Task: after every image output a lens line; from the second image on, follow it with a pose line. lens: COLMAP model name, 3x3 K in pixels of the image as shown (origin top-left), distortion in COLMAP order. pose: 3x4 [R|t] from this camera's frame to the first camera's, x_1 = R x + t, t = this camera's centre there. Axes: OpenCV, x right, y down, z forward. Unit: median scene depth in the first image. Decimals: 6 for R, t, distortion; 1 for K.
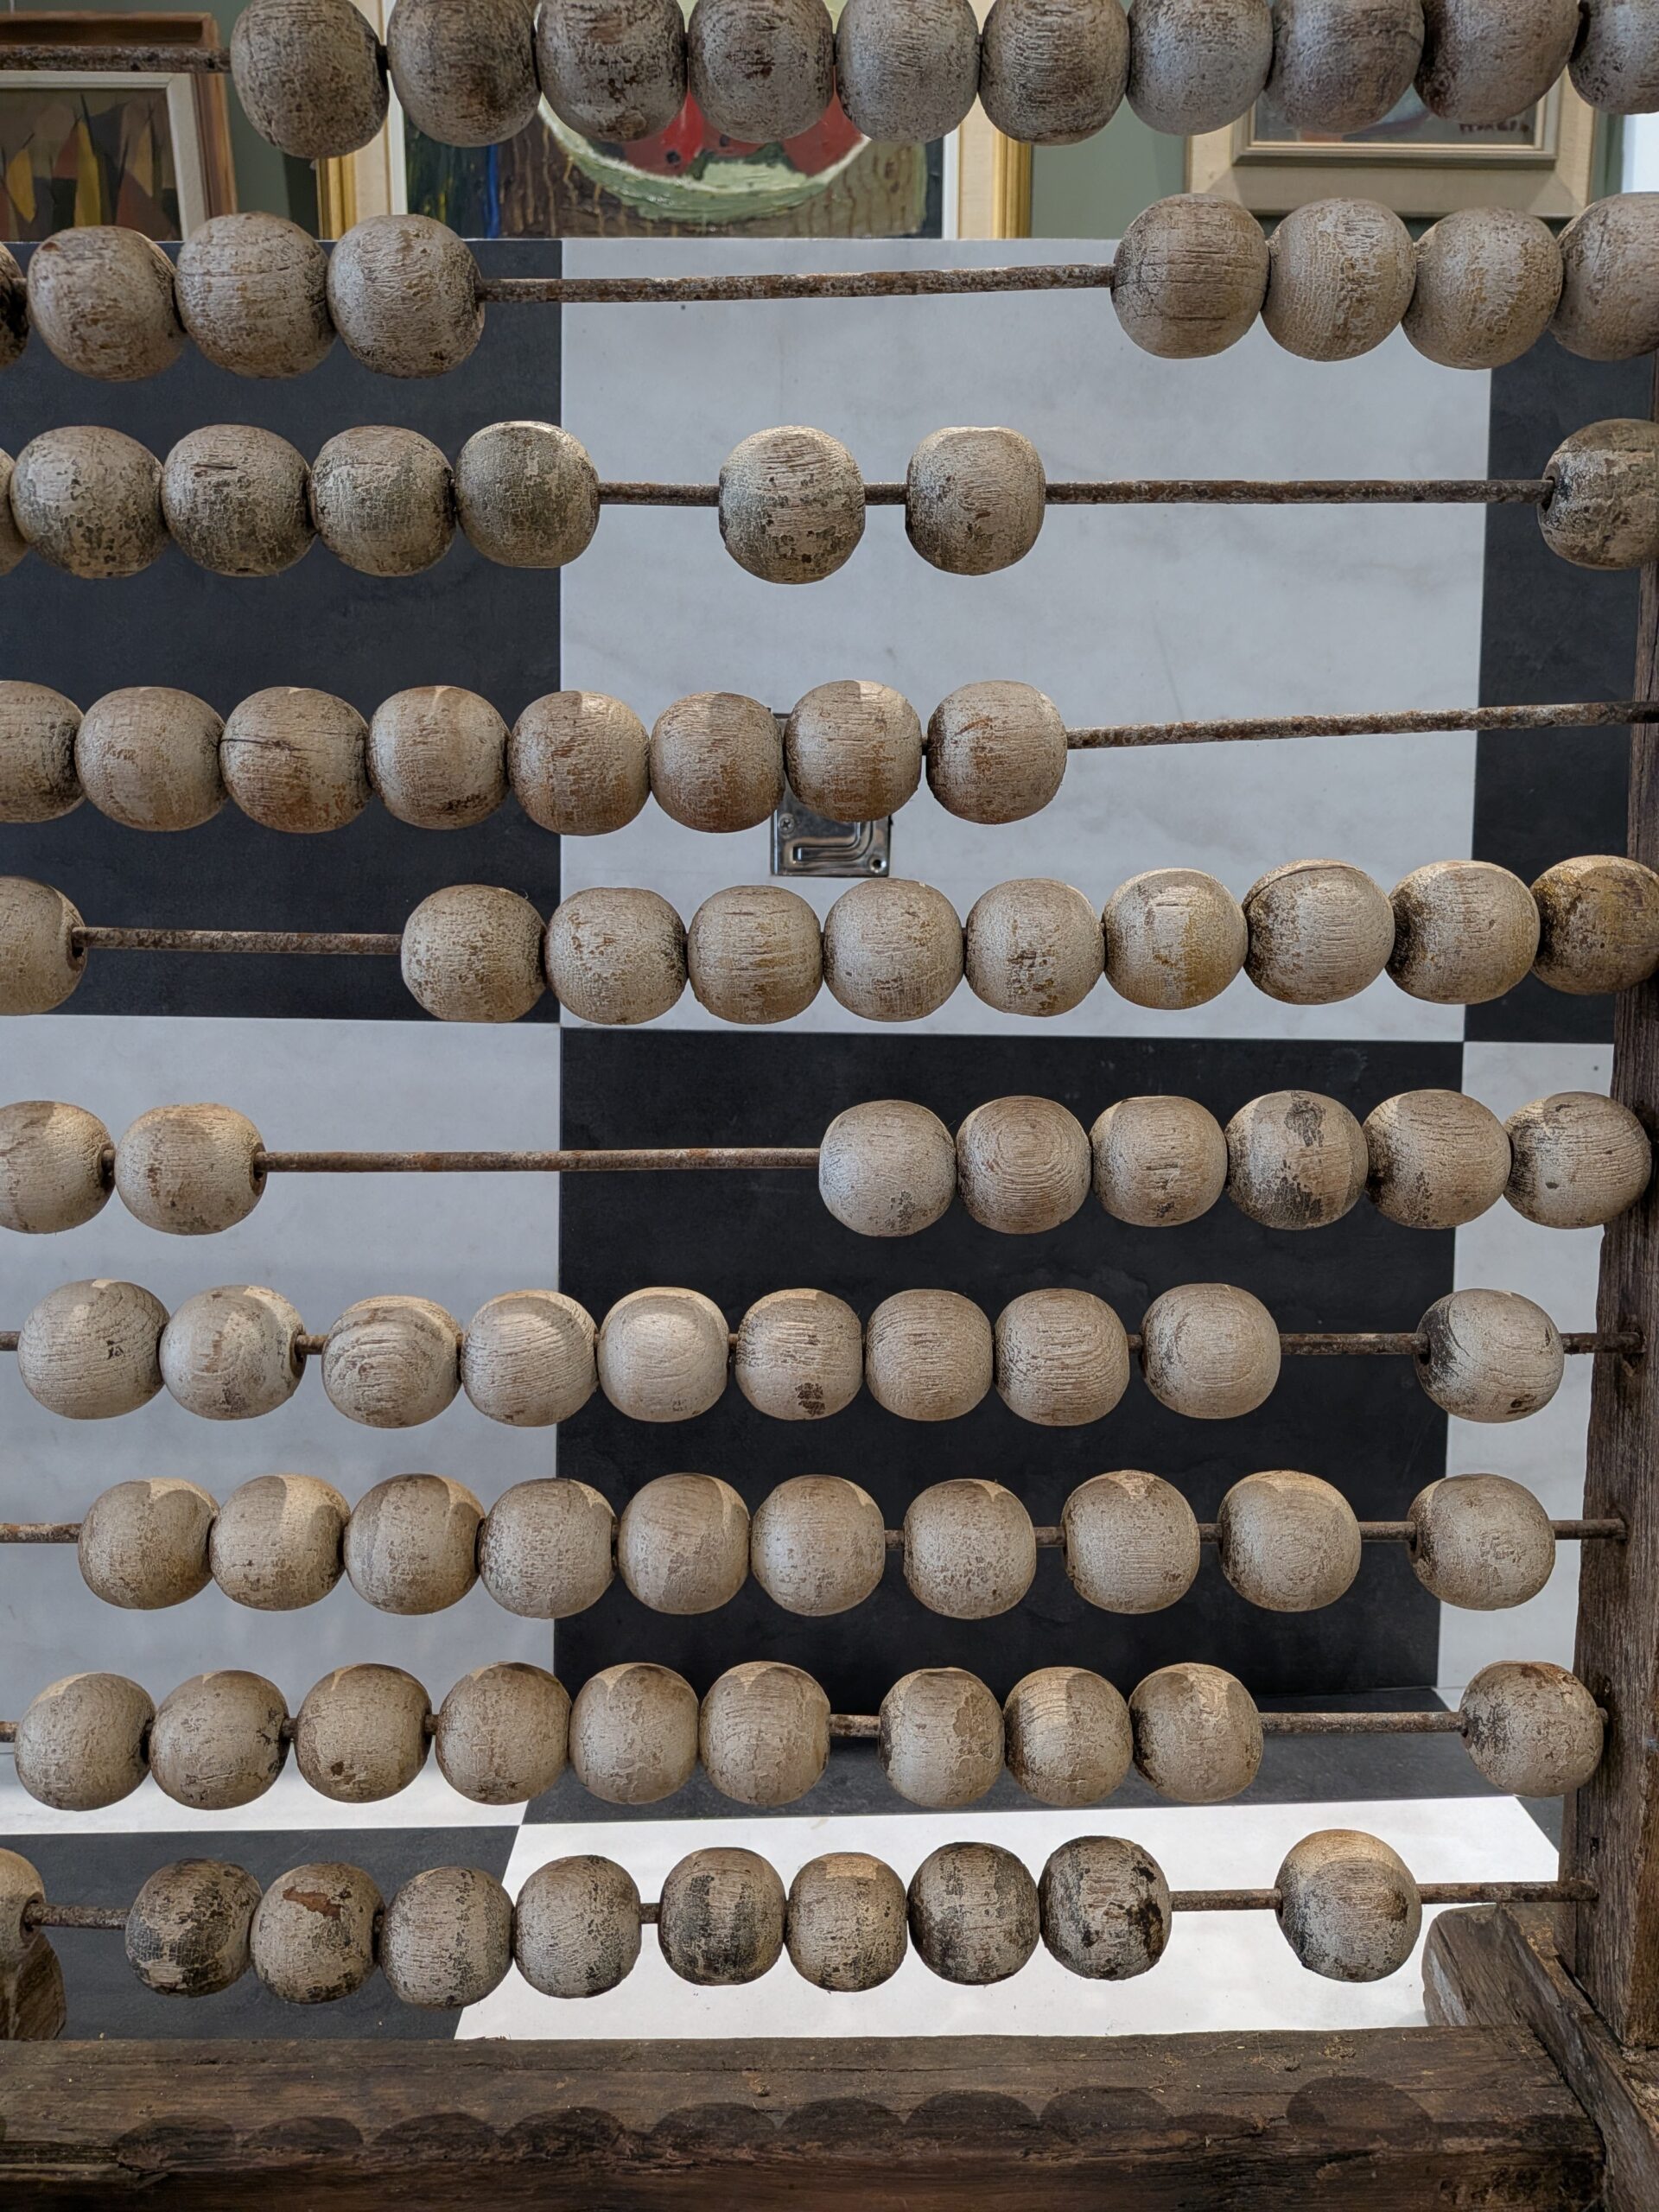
lens RADIAL K [[1630.3, 0, 819.7], [0, 1630.3, 1089.8], [0, 0, 1]] dist [-0.002450, -0.016223]
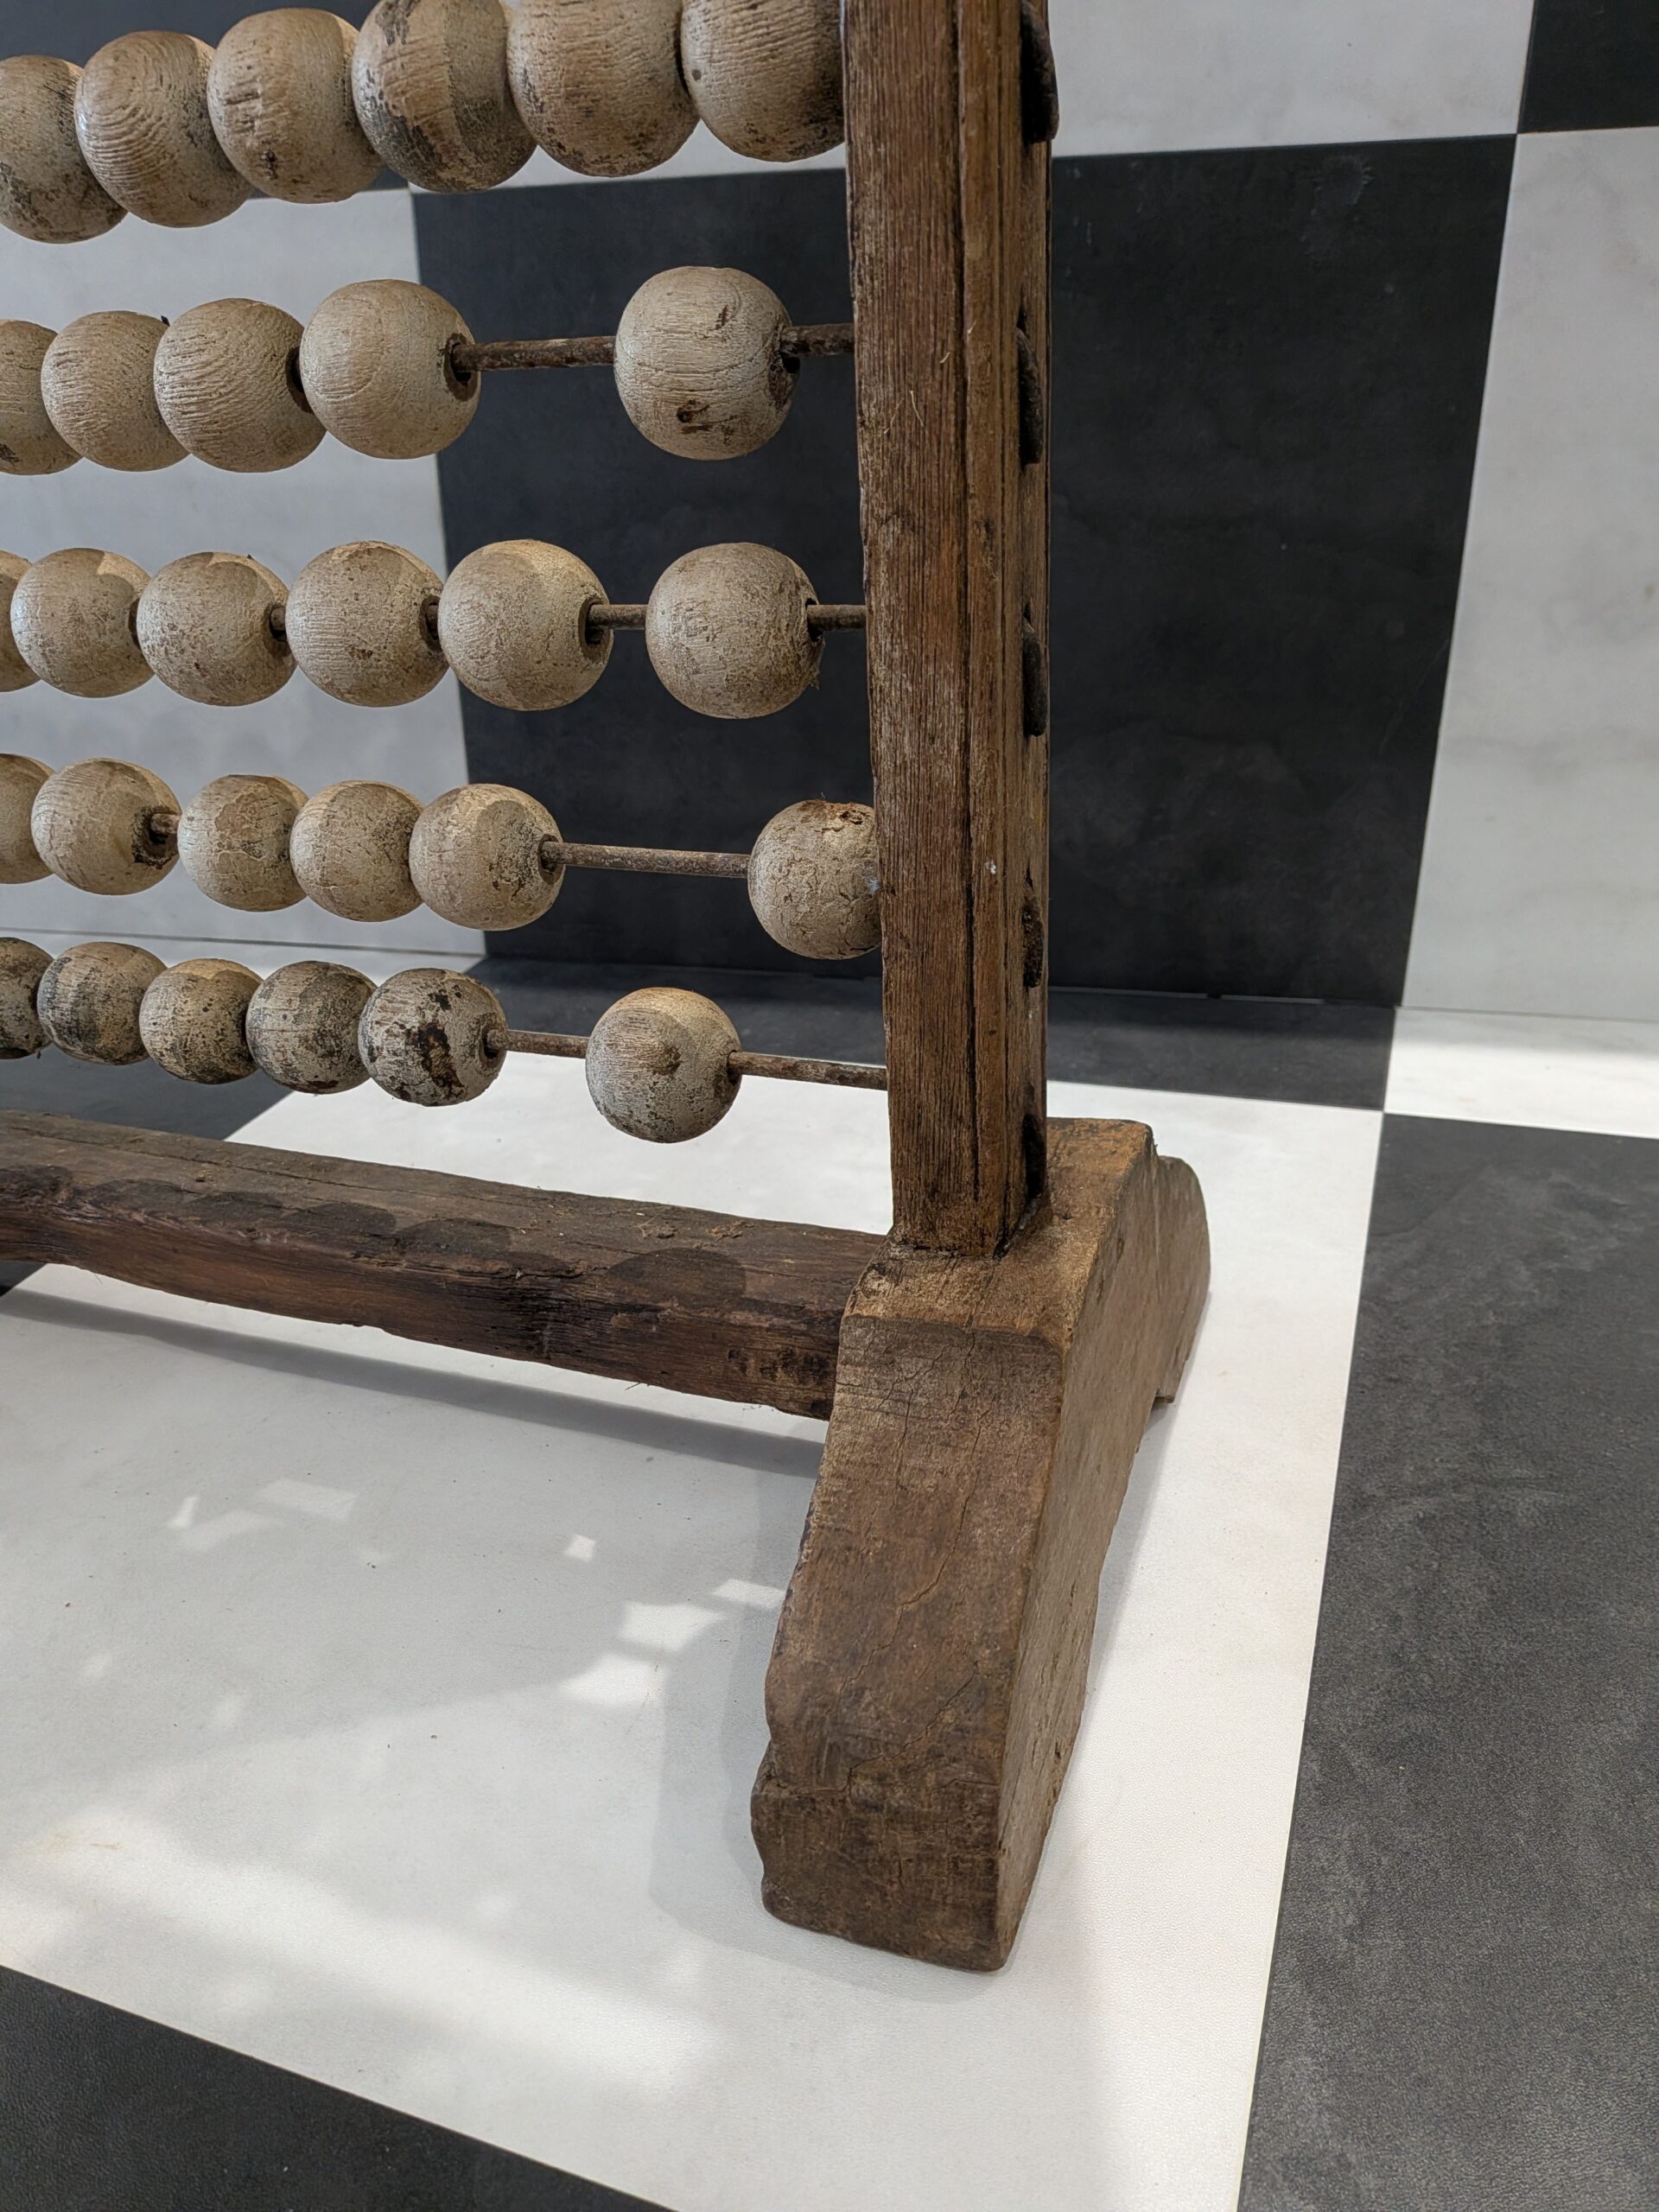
lens RADIAL K [[1682.3, 0, 829.5], [0, 1682.3, 1106.0], [0, 0, 1]] dist [-0.003136, -0.041117]
pose [[0.937659, 0.121872, -0.325489, 0.735860], [0.000882, 0.935667, 0.352882, 0.203057], [0.347556, -0.331170, 0.877229, 0.220140]]
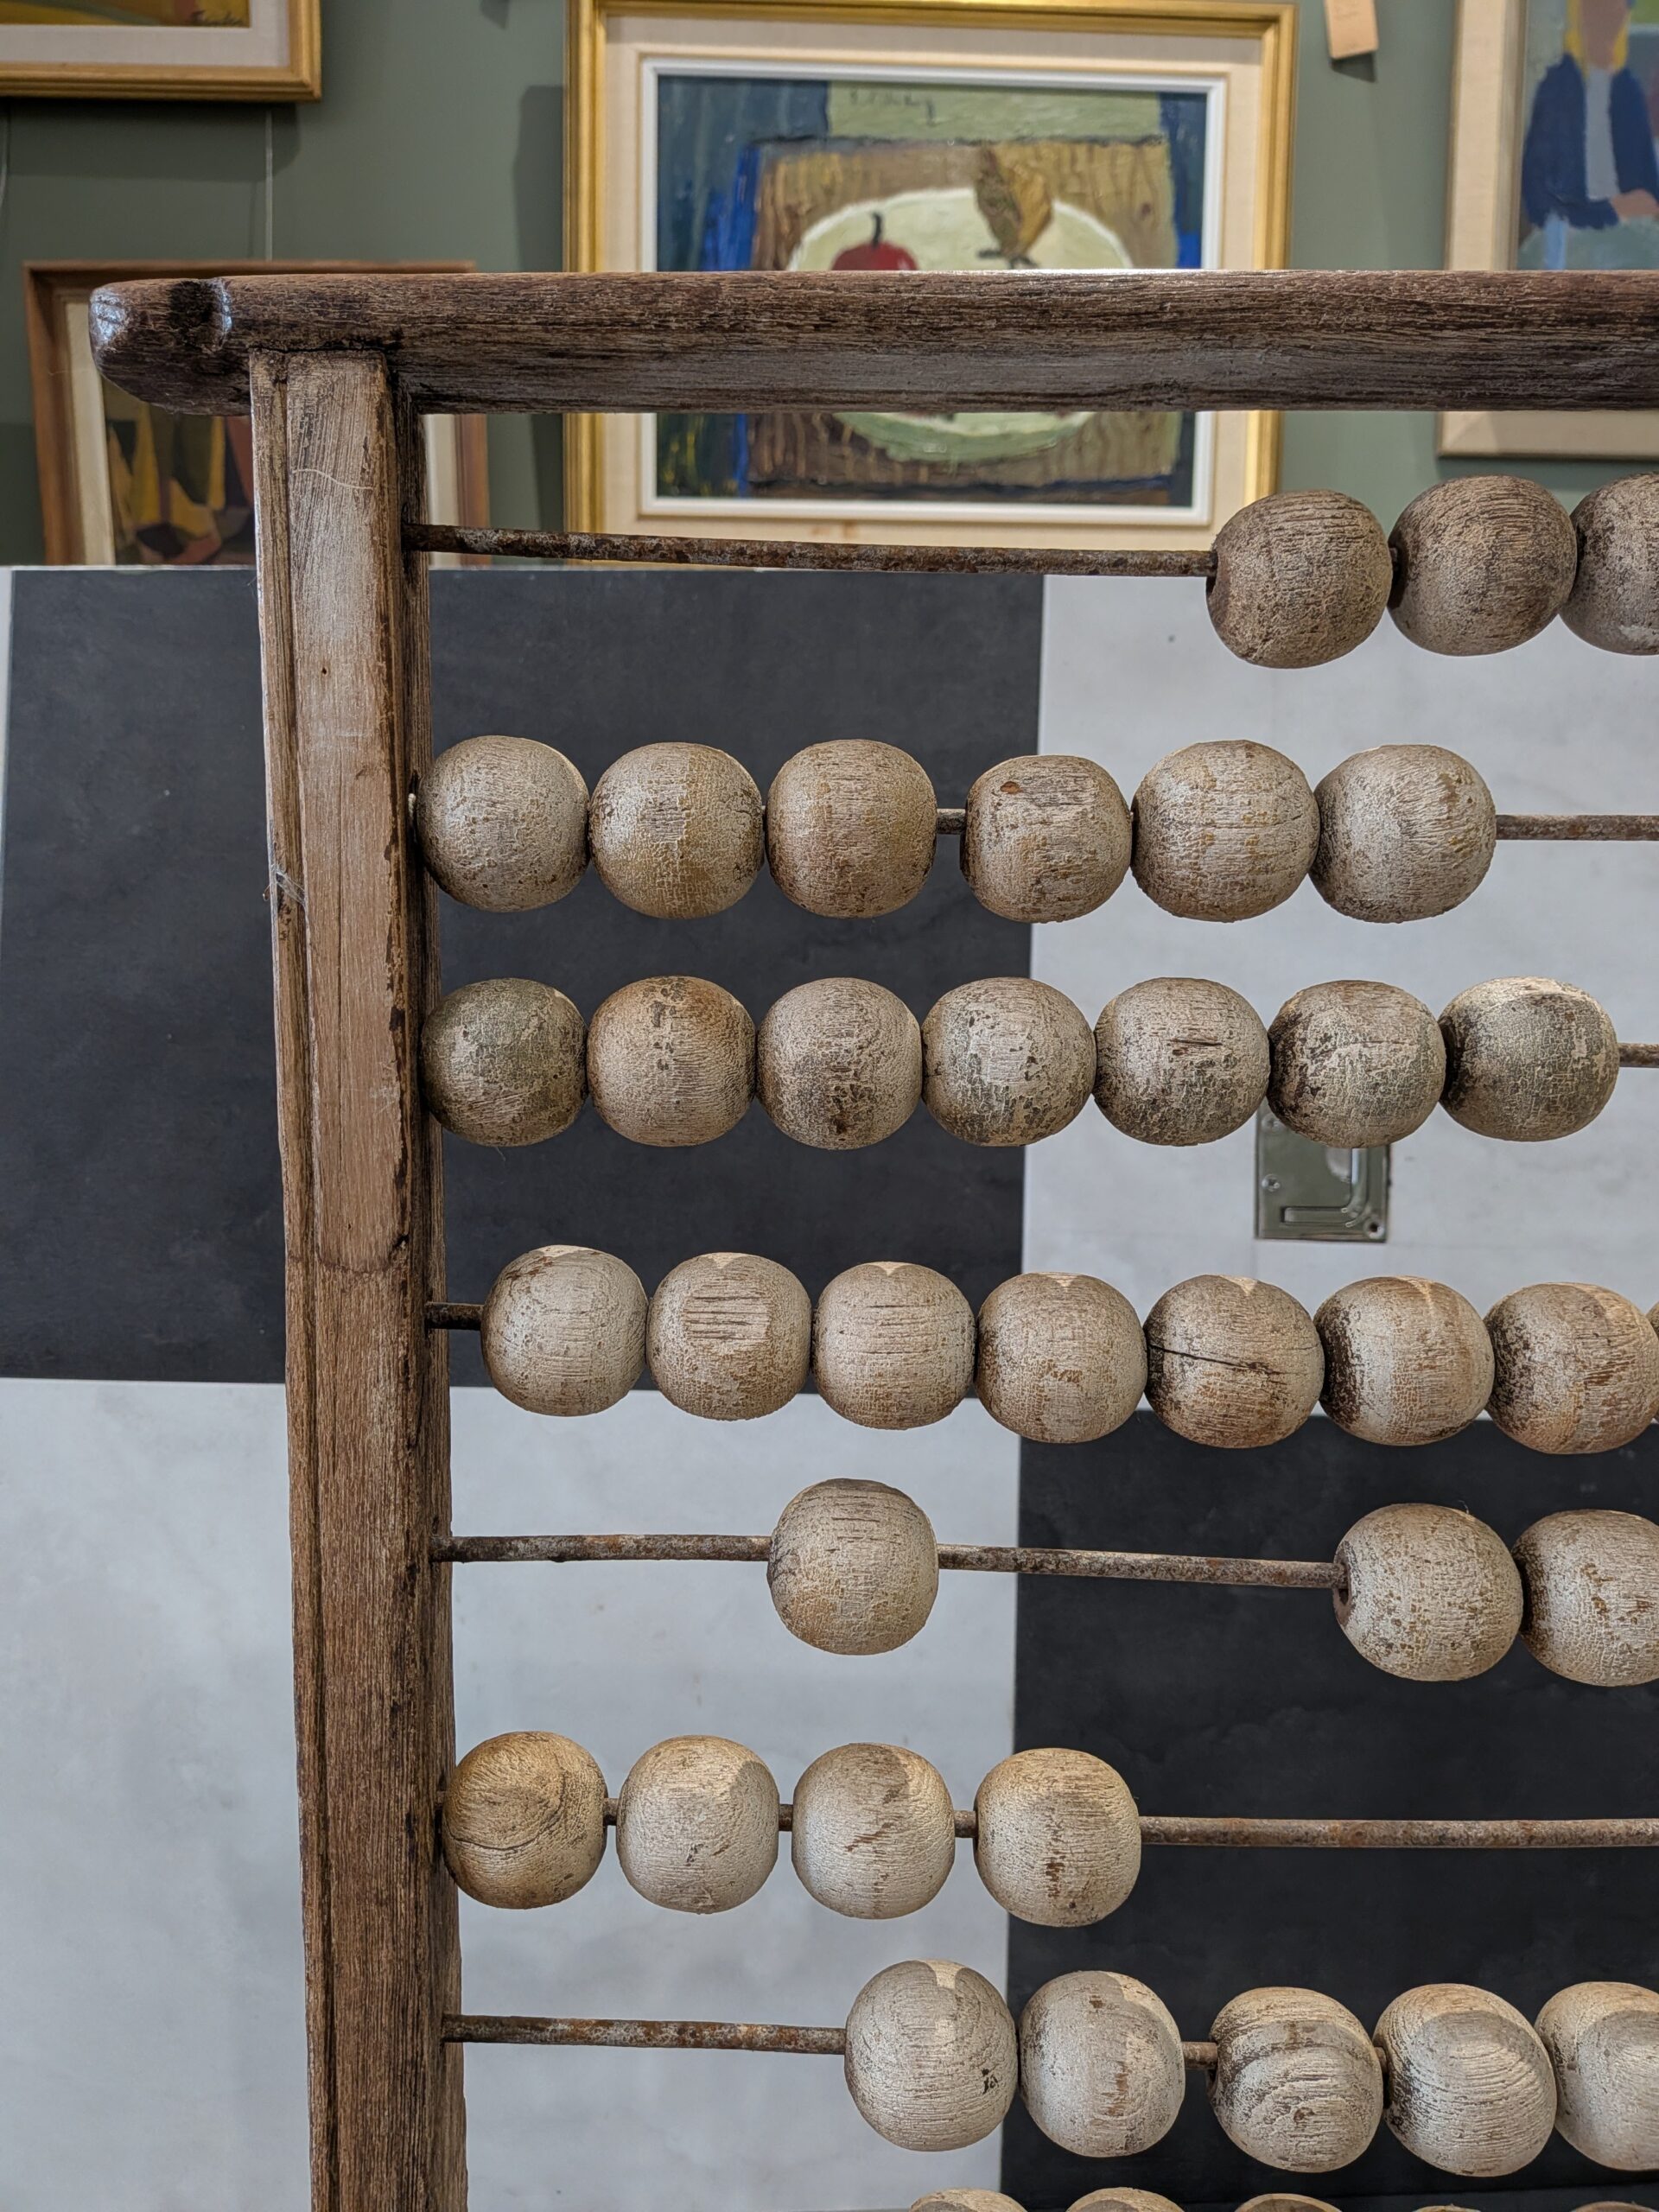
lens RADIAL K [[1616.7, 0, 781.8], [0, 1616.7, 1097.4], [0, 0, 1]] dist [0.022030, -0.044658]
pose [[0.999619, 0.010744, -0.025430, -0.497495], [-0.012558, 0.997304, -0.072297, -0.257314], [0.024584, 0.072589, 0.997059, 0.144859]]
